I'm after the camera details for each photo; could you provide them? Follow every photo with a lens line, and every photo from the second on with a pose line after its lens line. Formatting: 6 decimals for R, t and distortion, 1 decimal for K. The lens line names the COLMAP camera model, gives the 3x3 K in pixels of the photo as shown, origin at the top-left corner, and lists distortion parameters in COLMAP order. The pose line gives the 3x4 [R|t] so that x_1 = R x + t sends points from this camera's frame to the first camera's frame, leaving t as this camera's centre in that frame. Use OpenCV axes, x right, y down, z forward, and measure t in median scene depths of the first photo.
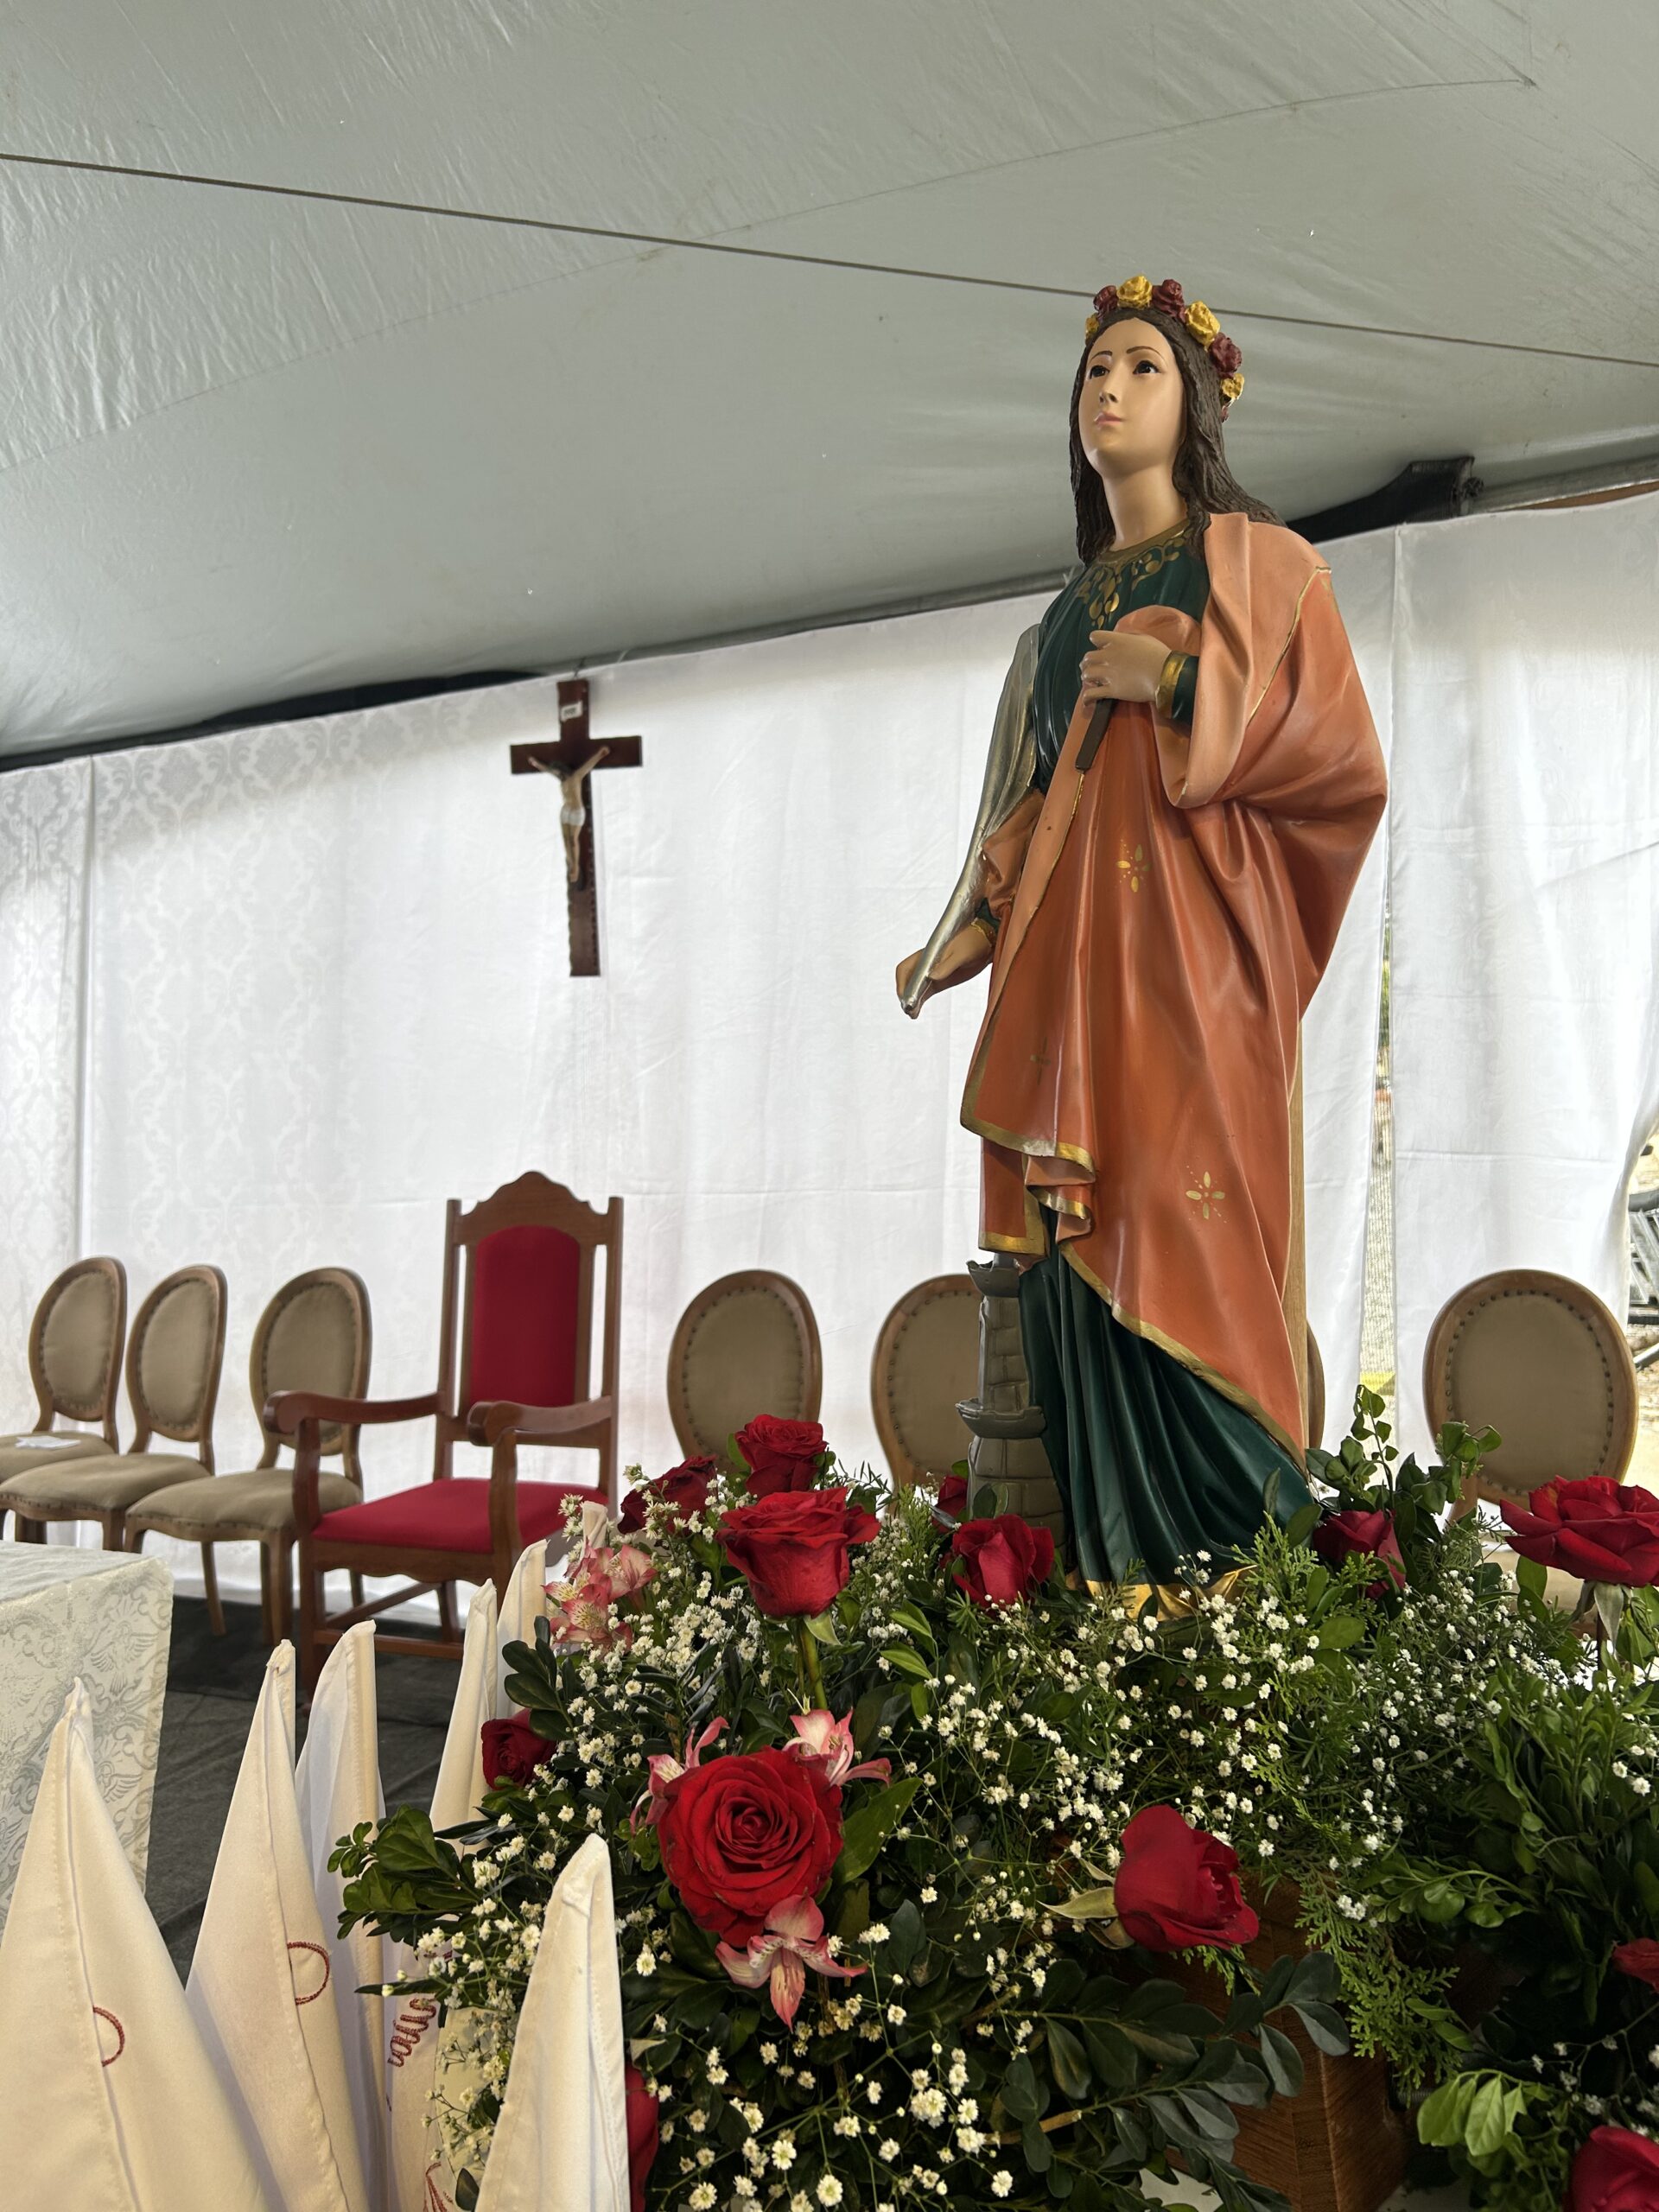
lens RADIAL K [[1652.9, 0, 841.6], [0, 1652.9, 1126.6], [0, 0, 1]] dist [0.048652, -0.091798]
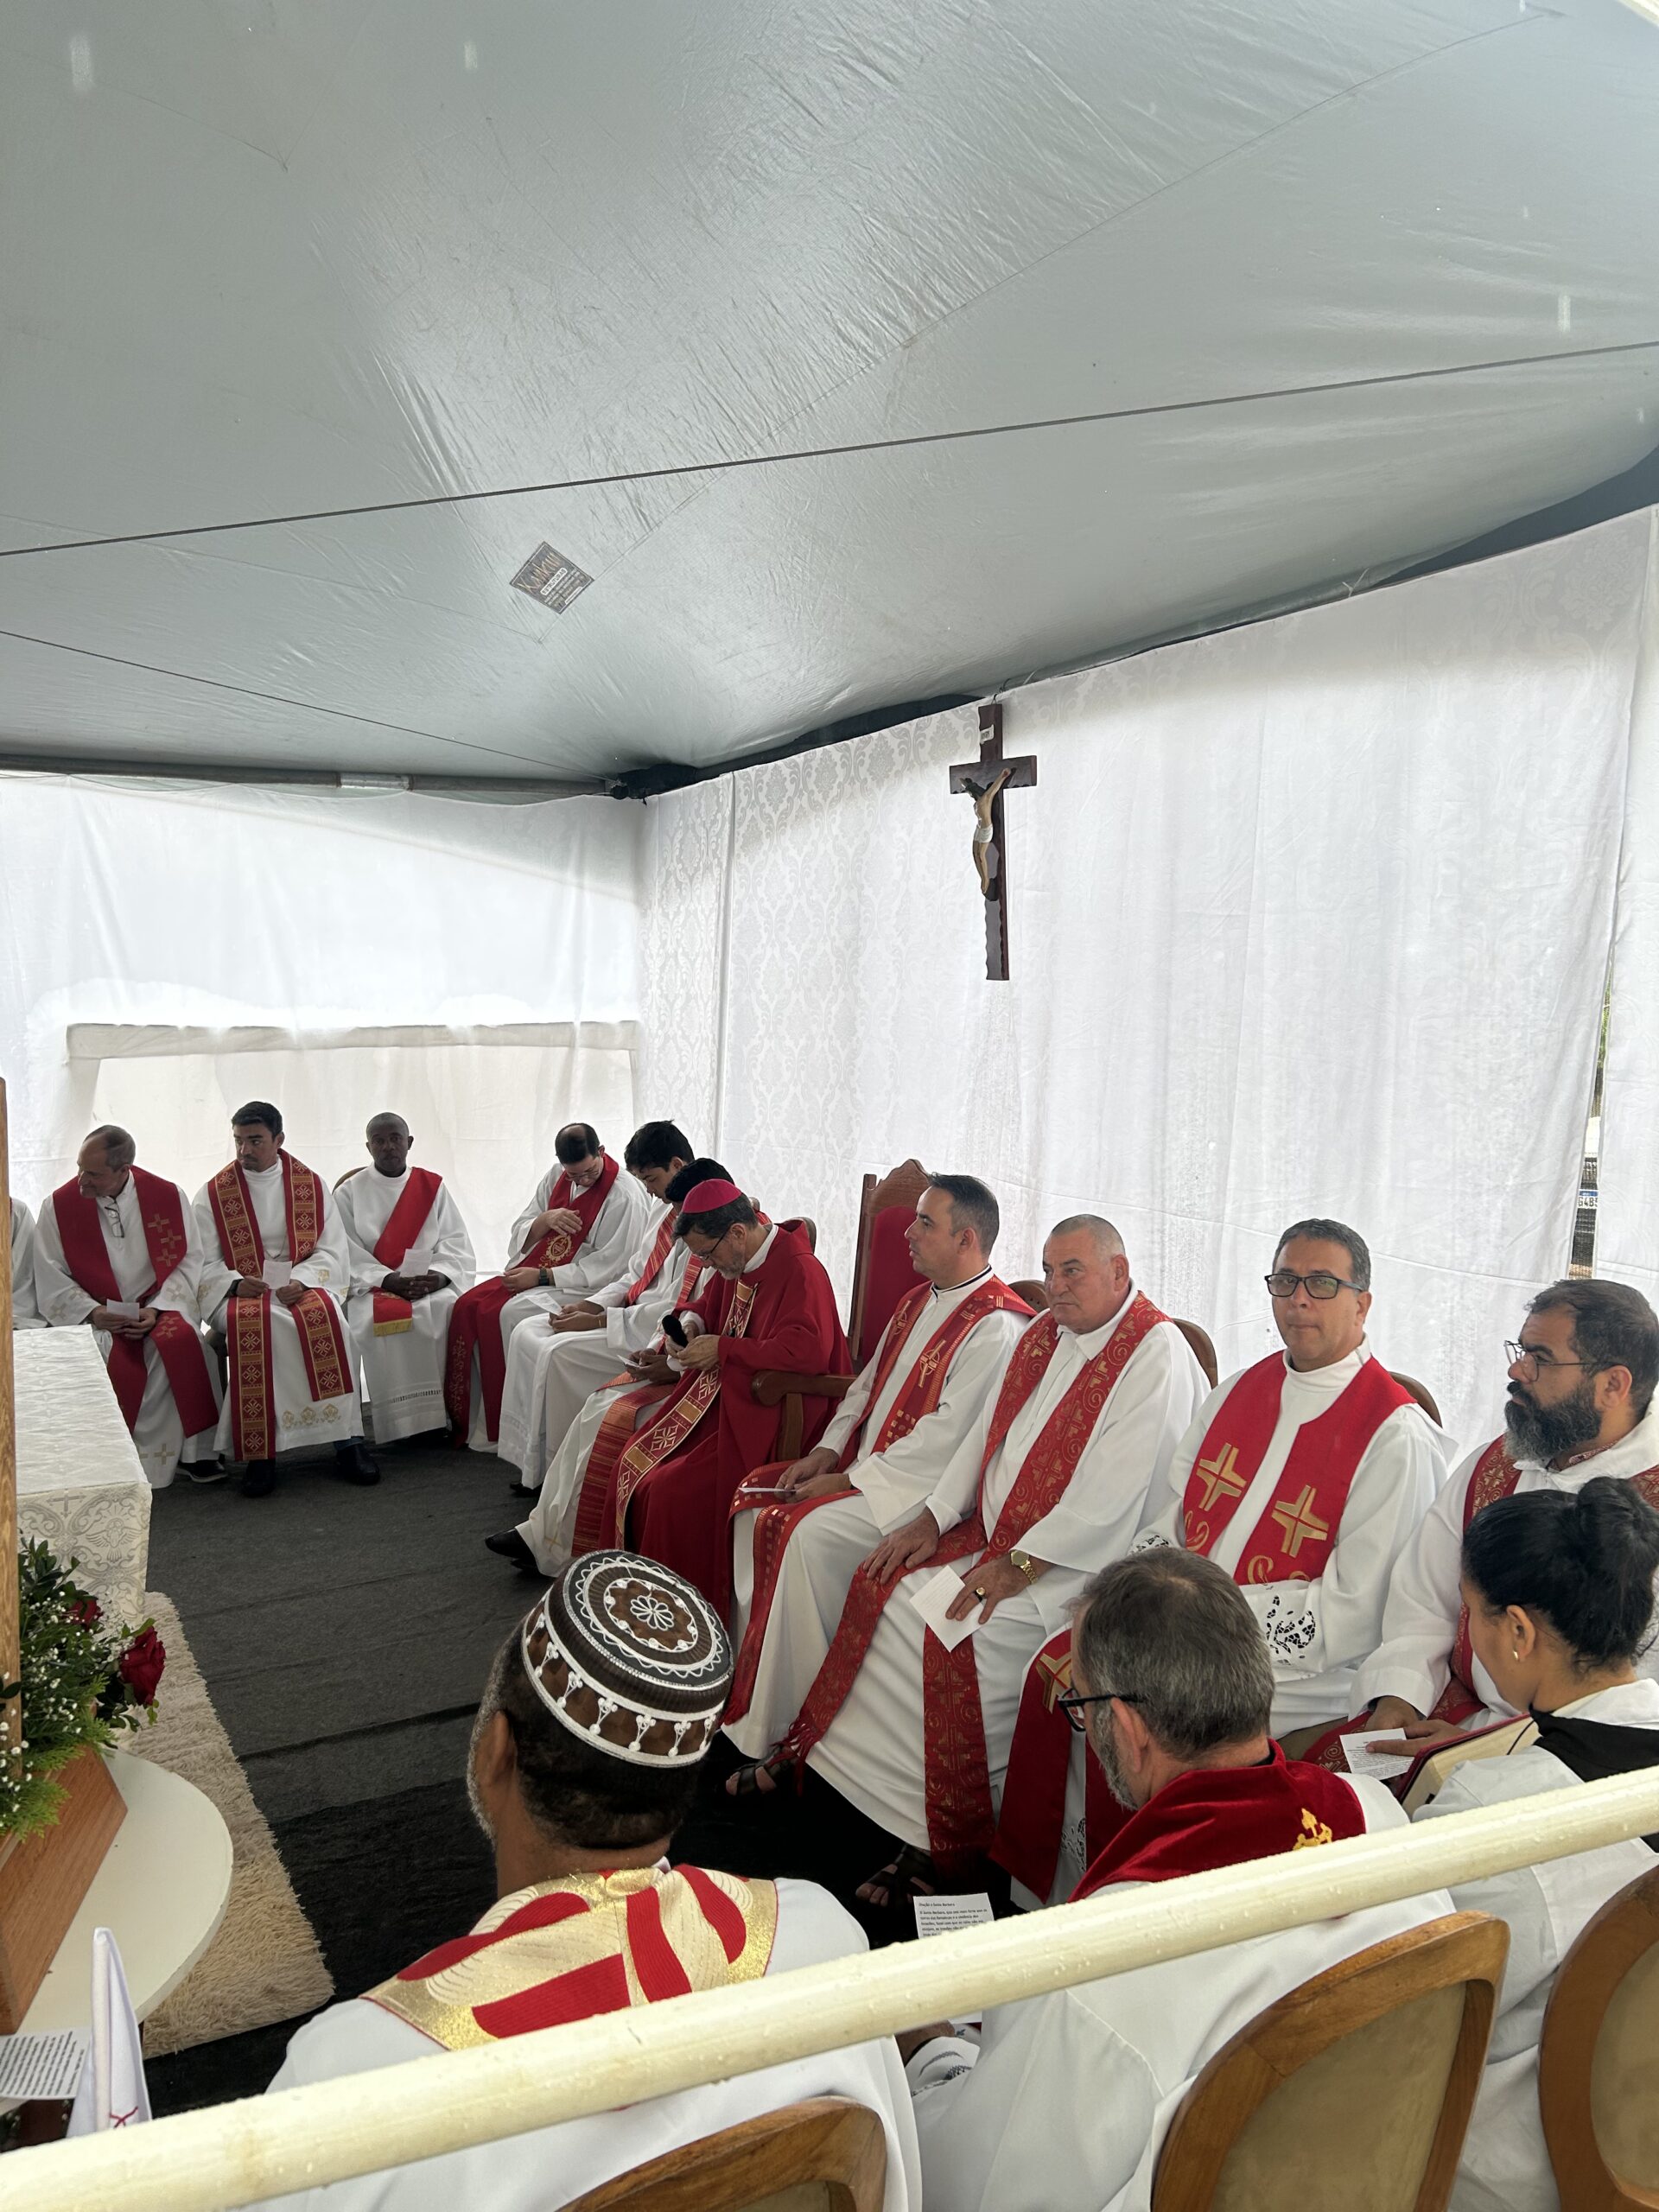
lens RADIAL K [[1652.9, 0, 841.6], [0, 1652.9, 1126.6], [0, 0, 1]] dist [0.048652, -0.091798]
pose [[0.796025, 0.083837, -0.599429, 0.396407], [-0.027298, 0.994326, 0.102816, -0.098248], [0.604647, -0.065481, 0.793797, 0.068509]]
